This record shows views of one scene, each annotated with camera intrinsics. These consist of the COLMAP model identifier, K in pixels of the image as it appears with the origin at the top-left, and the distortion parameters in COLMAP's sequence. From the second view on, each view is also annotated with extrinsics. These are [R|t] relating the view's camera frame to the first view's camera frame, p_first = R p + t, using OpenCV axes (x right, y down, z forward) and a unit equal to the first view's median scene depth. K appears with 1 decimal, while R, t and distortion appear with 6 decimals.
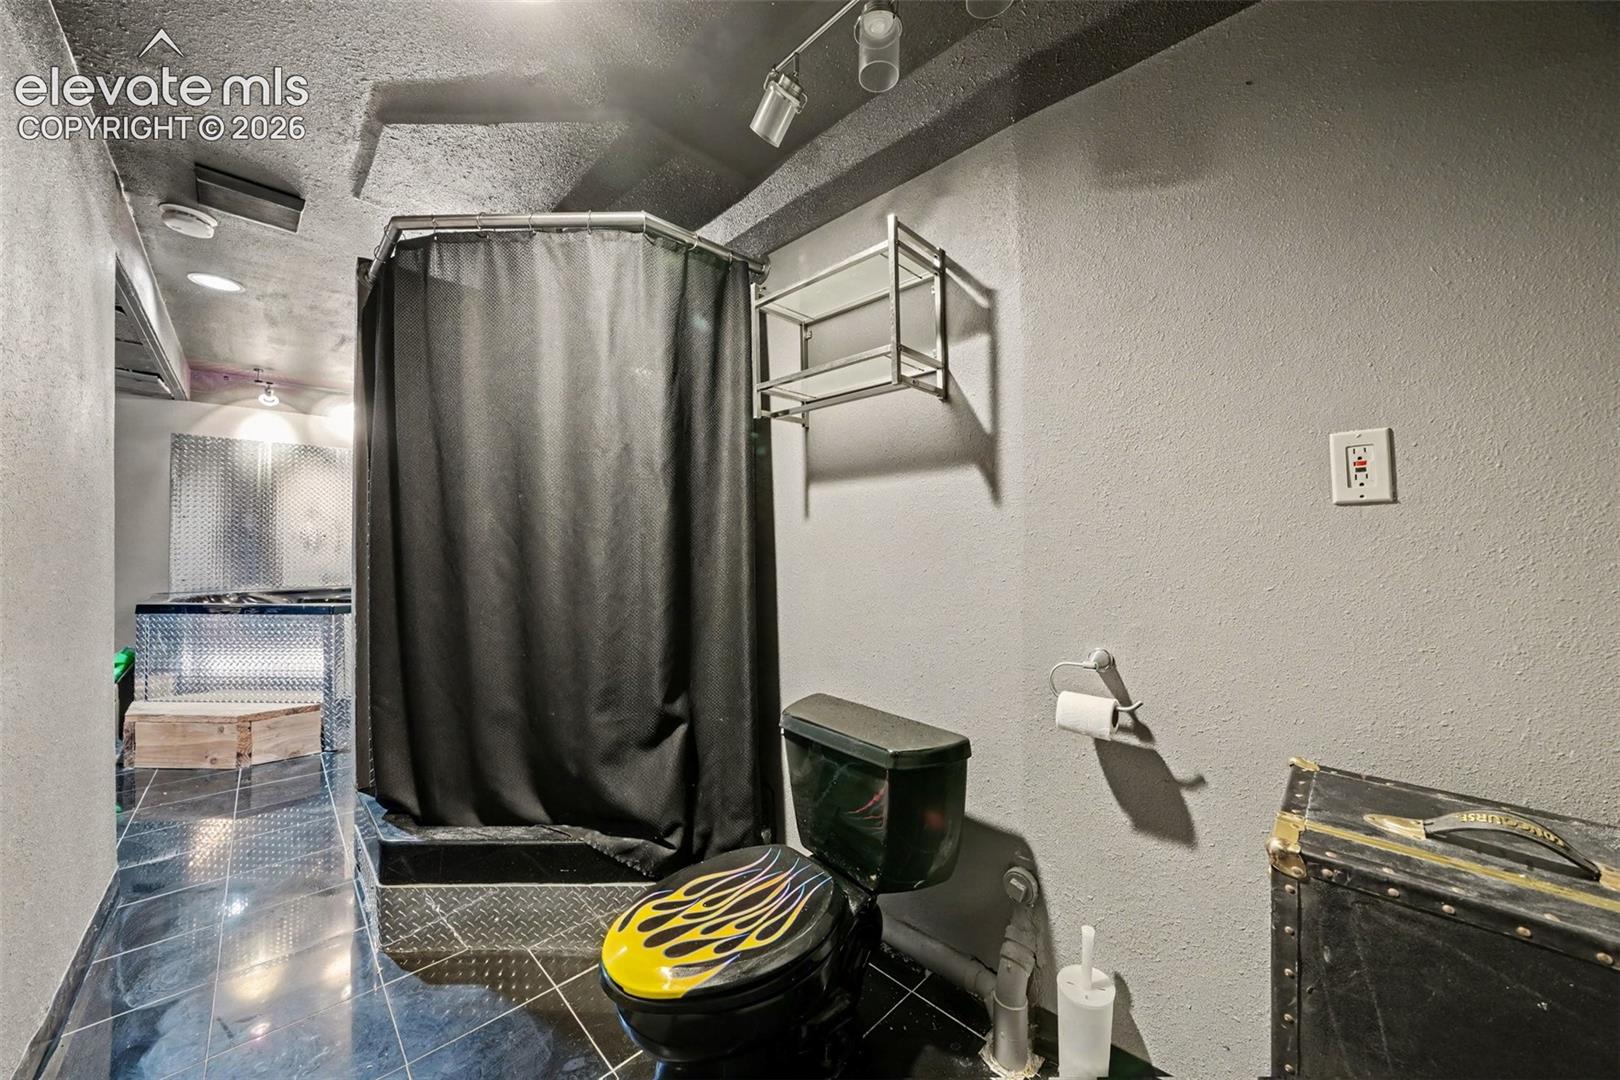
lens RADIAL K [[560.7, 0, 821.0], [0, 560.7, 537.6], [0, 0, 1]] dist [-0.020257, -0.000007]
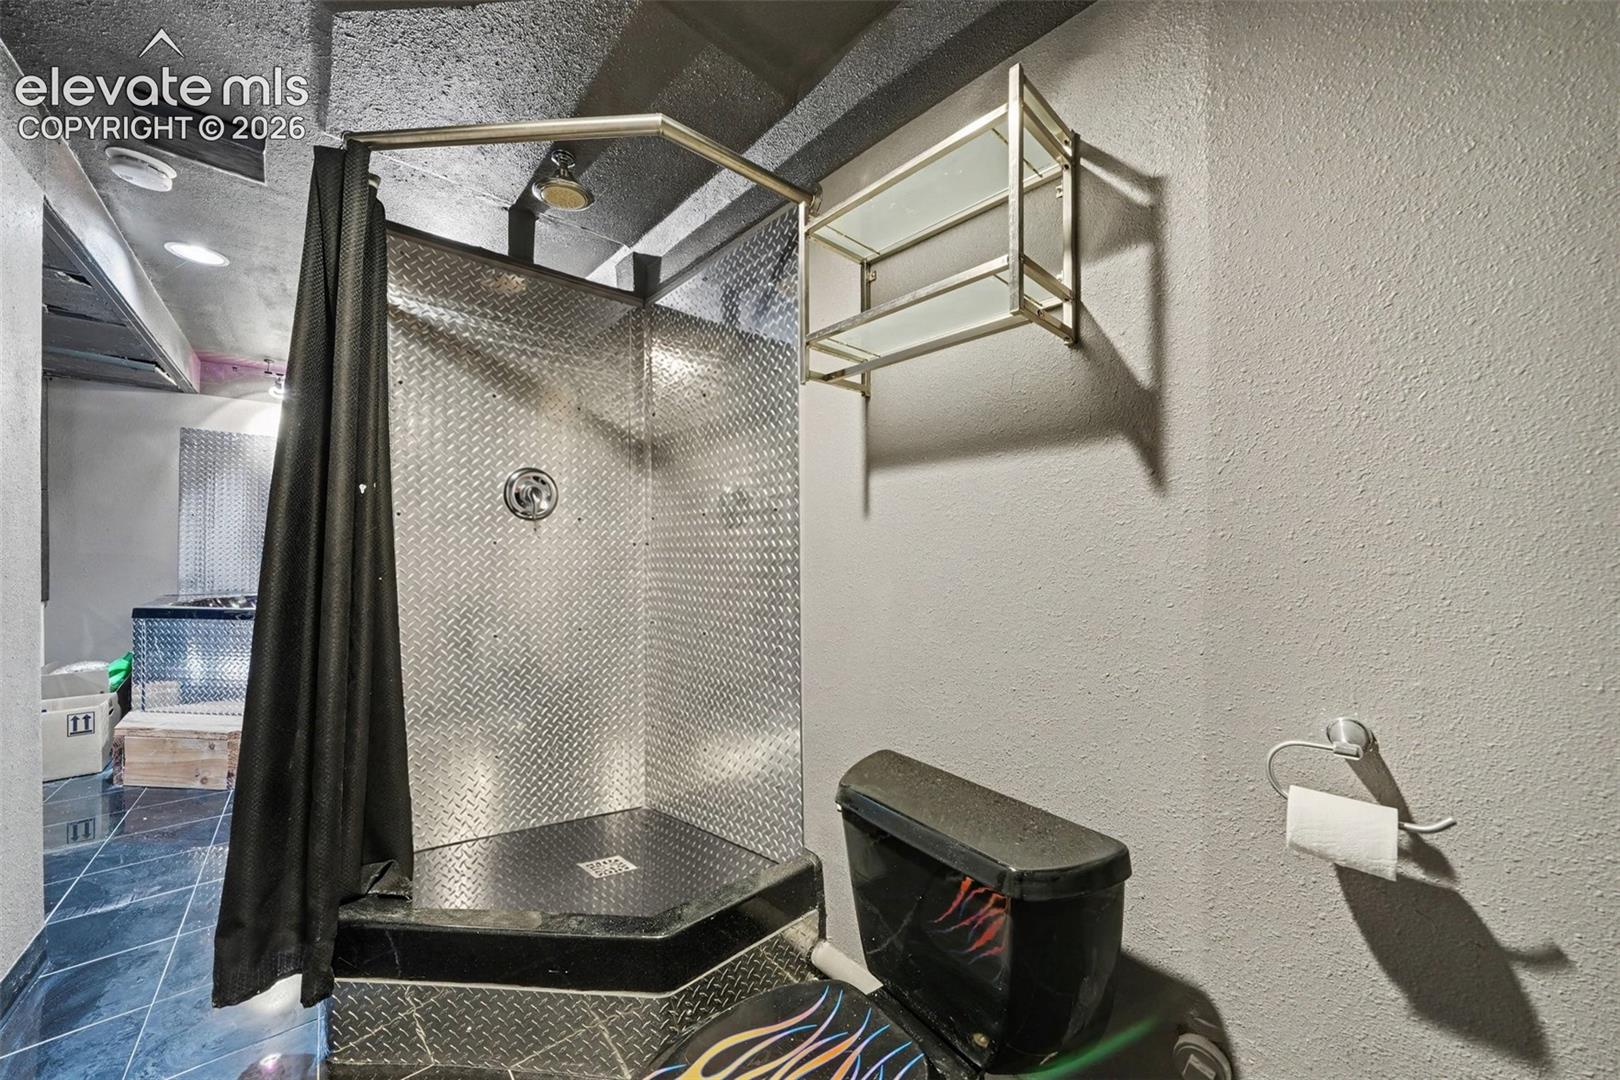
lens RADIAL K [[549.8, 0, 810.0], [0, 549.8, 540.0], [0, 0, 1]] dist [-0.036866, 0.007497]
pose [[0.997960, 0.005774, -0.063580, -0.061376], [-0.005807, 0.999983, -0.000335, -0.002668], [0.063577, 0.000704, 0.997977, 0.275140]]
